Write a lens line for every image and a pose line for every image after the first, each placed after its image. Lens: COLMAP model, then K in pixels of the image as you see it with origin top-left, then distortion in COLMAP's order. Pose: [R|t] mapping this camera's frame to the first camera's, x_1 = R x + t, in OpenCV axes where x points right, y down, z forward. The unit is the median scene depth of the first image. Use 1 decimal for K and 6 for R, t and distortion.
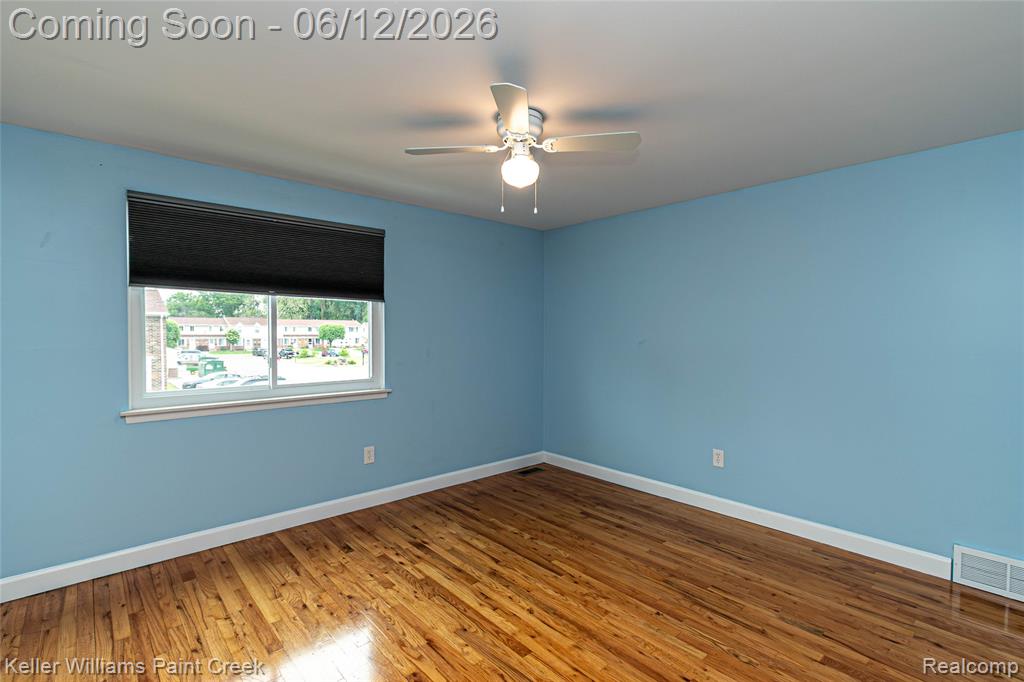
lens RADIAL K [[465.3, 0, 512.0], [0, 465.3, 341.0], [0, 0, 1]] dist [0.001155, -0.000067]
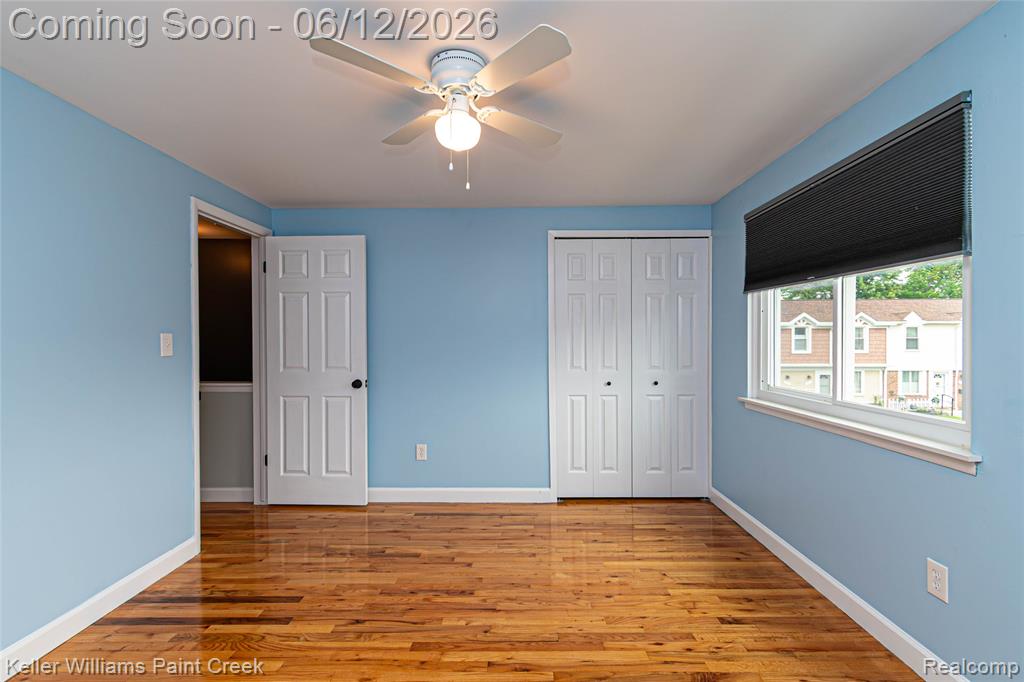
lens RADIAL K [[465.3, 0, 512.0], [0, 465.3, 341.0], [0, 0, 1]] dist [0.001155, -0.000067]
pose [[-0.671234, 0.001921, -0.741243, 0.493700], [-0.013771, 0.999792, 0.015061, -0.003919], [0.741118, 0.020317, -0.671068, 1.423915]]
